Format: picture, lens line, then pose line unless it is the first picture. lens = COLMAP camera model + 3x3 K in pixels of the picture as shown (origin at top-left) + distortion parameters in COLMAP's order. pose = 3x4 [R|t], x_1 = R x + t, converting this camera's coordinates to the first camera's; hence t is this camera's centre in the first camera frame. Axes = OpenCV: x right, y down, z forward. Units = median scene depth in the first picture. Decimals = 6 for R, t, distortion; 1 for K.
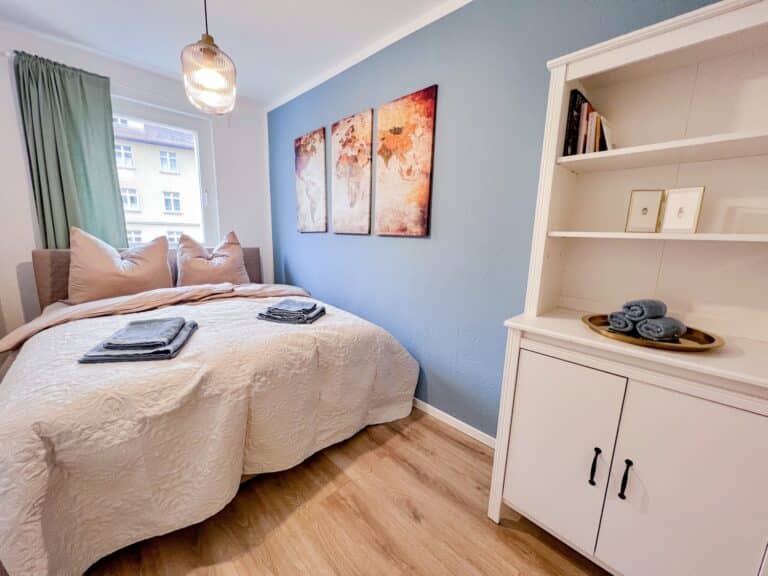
lens RADIAL K [[311.0, 0, 384.8], [0, 311.0, 291.0], [0, 0, 1]] dist [0.011291, -0.000312]
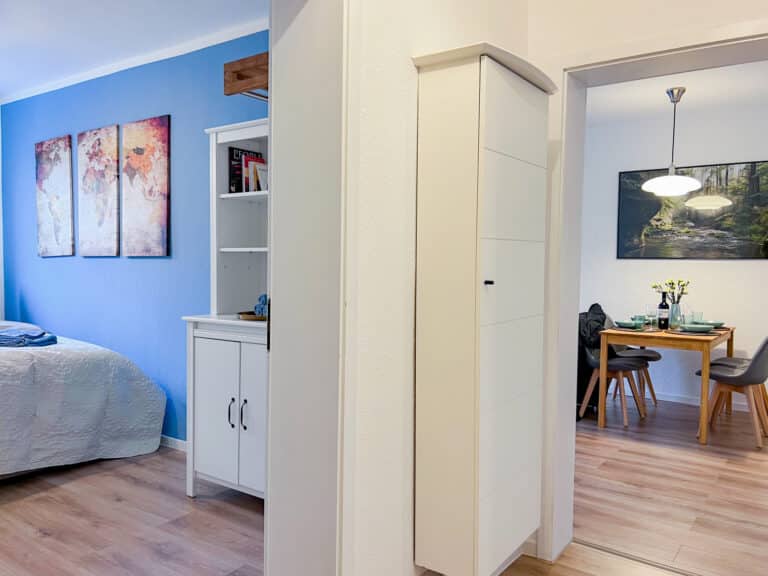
lens RADIAL K [[599.1, 0, 377.4], [0, 599.1, 298.7], [0, 0, 1]] dist [0.056212, -0.054225]
pose [[0.984067, -0.020757, 0.176583, 0.433831], [0.043919, 0.990763, -0.128295, 0.221835], [-0.172289, 0.134006, 0.975889, -0.923508]]
